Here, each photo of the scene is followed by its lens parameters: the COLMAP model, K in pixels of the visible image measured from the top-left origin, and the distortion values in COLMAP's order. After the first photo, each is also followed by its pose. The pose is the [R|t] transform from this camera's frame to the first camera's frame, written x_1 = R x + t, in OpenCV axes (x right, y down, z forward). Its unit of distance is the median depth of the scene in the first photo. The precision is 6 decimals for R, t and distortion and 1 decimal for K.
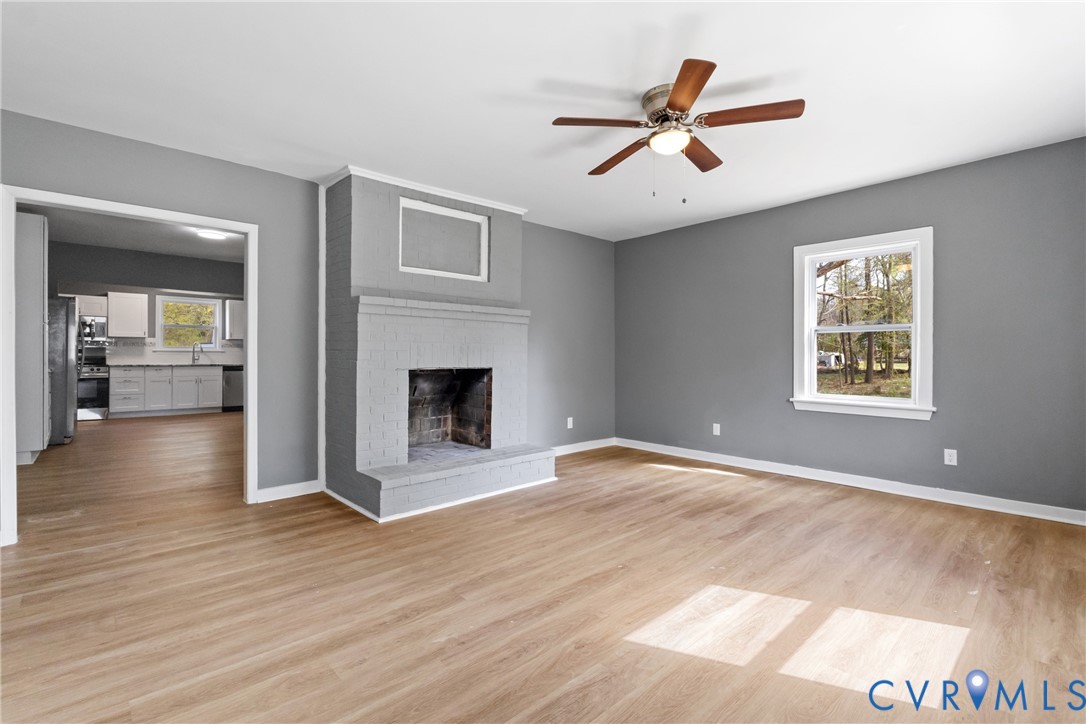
lens RADIAL K [[498.2, 0, 537.6], [0, 498.2, 354.9], [0, 0, 1]] dist [-0.008474, 0.005559]
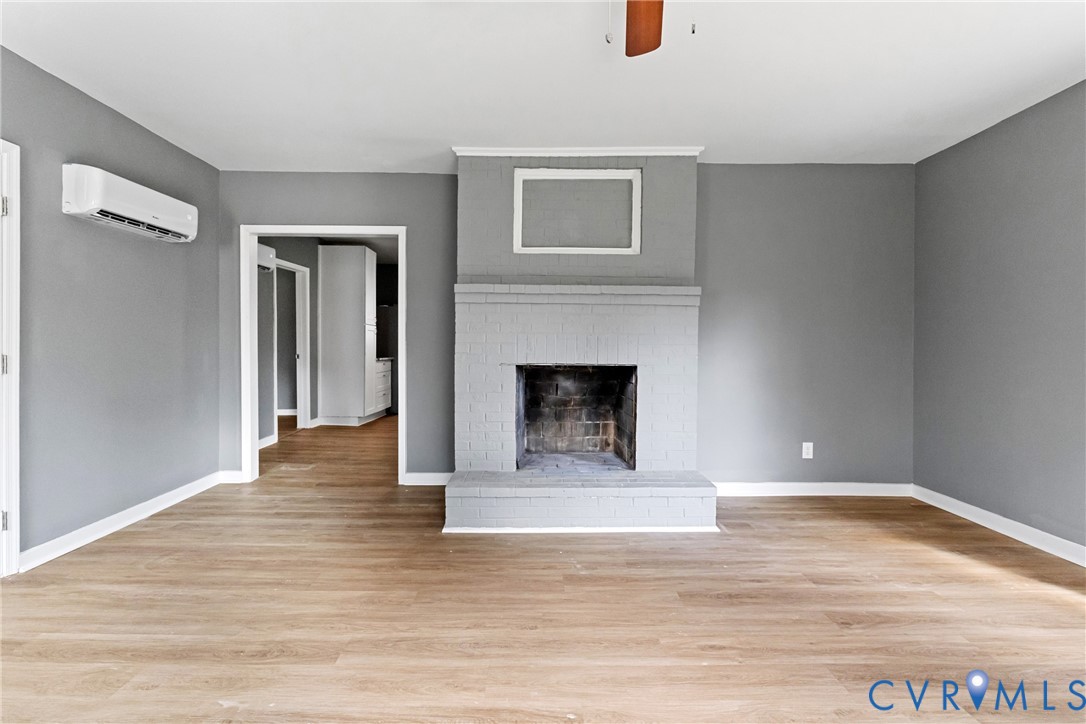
lens RADIAL K [[498.2, 0, 537.6], [0, 498.2, 354.9], [0, 0, 1]] dist [-0.008474, 0.005559]
pose [[0.739633, 0.012238, -0.672899, 0.372866], [-0.004364, 0.999901, 0.013389, 0.000218], [0.672996, -0.006967, 0.739613, 0.396925]]
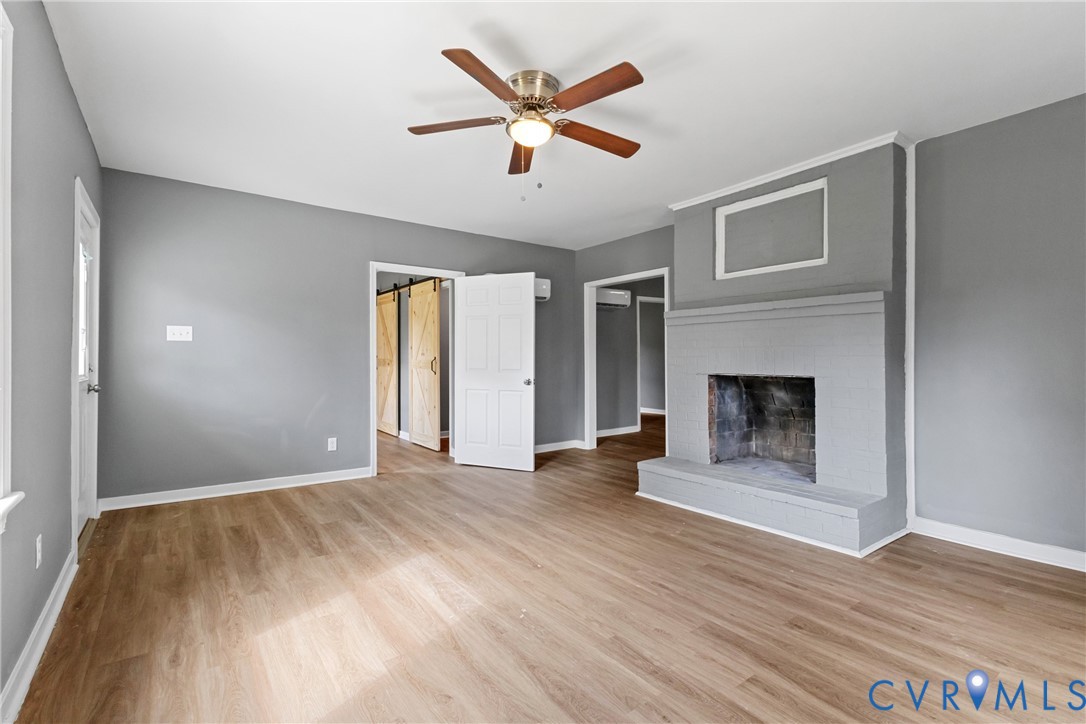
lens RADIAL K [[498.2, 0, 537.6], [0, 498.2, 354.9], [0, 0, 1]] dist [-0.008474, 0.005559]
pose [[-0.119487, -0.013948, -0.992738, 0.856214], [0.000224, 0.999901, -0.014075, 0.003442], [0.992836, -0.001904, -0.119472, 0.805076]]
